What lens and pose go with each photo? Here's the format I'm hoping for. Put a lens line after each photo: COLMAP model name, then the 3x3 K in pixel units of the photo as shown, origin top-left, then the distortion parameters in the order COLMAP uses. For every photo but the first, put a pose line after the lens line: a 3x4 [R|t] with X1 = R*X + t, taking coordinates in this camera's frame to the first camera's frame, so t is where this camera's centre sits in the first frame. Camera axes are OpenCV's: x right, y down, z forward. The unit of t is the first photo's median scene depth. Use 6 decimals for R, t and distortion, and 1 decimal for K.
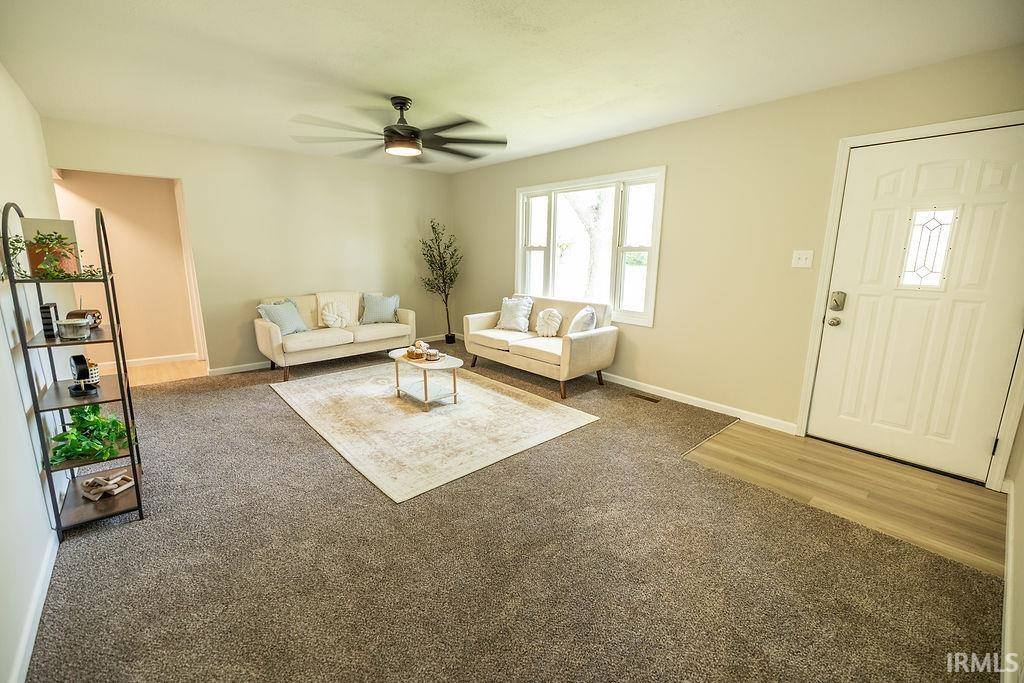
lens RADIAL K [[434.2, 0, 512.0], [0, 434.2, 341.5], [0, 0, 1]] dist [0.001649, 0.000252]
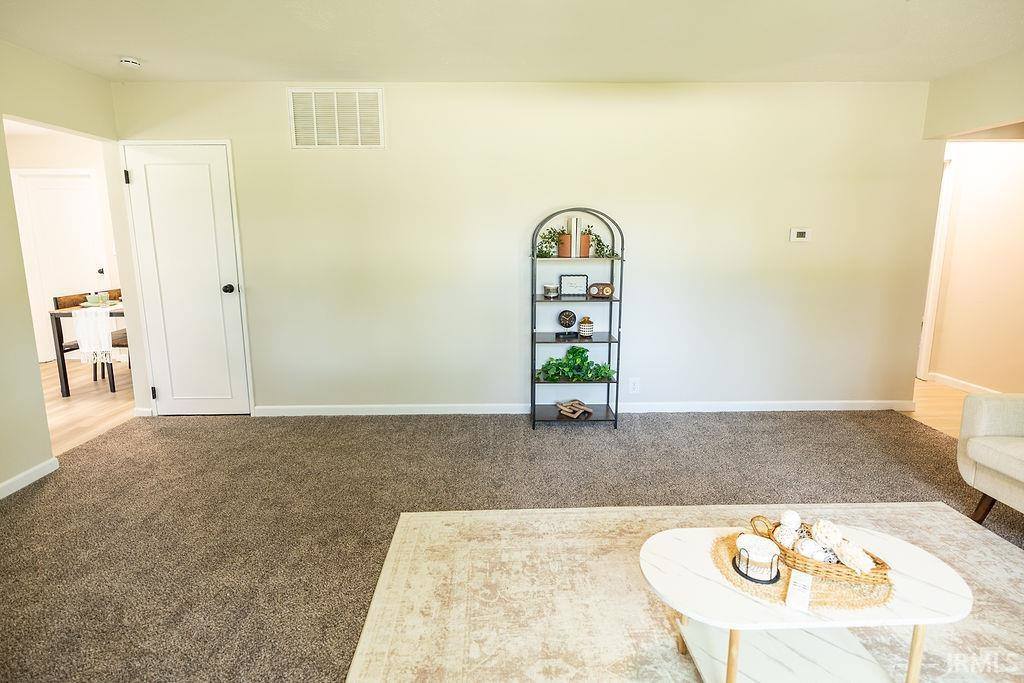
lens RADIAL K [[481.1, 0, 511.7], [0, 481.1, 306.0], [0, 0, 1]] dist [-0.000608, -0.000214]
pose [[-0.642758, 0.109463, -0.758209, 0.214977], [-0.159166, 0.949058, 0.271946, -0.247439], [0.749352, 0.295477, -0.592592, 1.149769]]
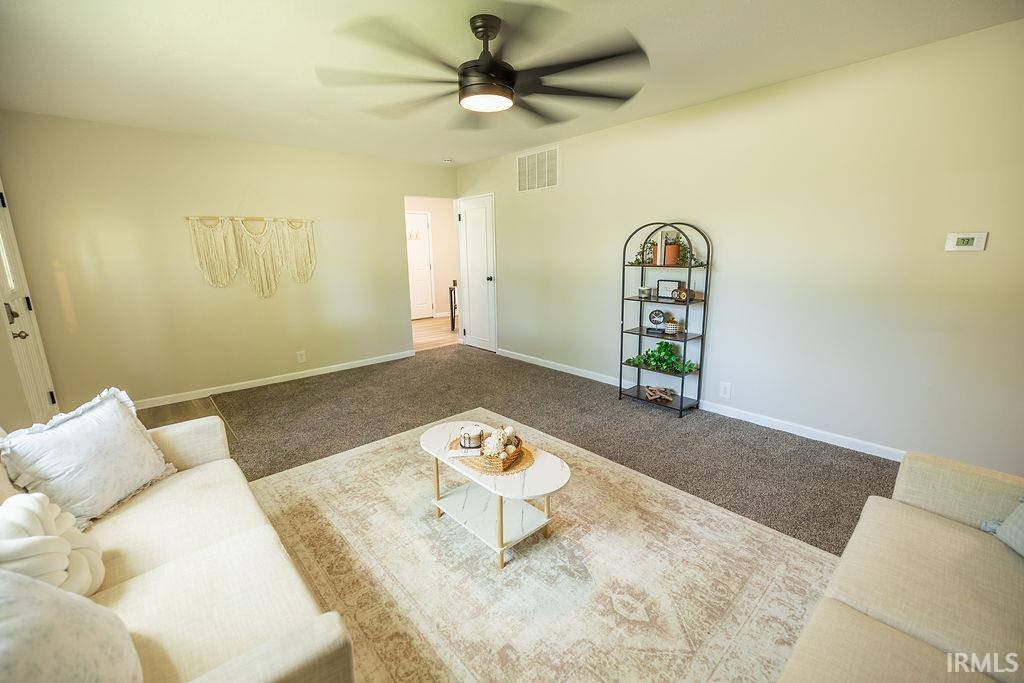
lens RADIAL K [[425.3, 0, 512.0], [0, 425.3, 341.5], [0, 0, 1]] dist [-0.012969, 0.000200]
pose [[-0.999907, 0.013154, -0.003480, -0.265017], [0.010548, 0.910951, 0.412381, -0.351486], [0.008595, 0.412306, -0.911005, 1.638727]]
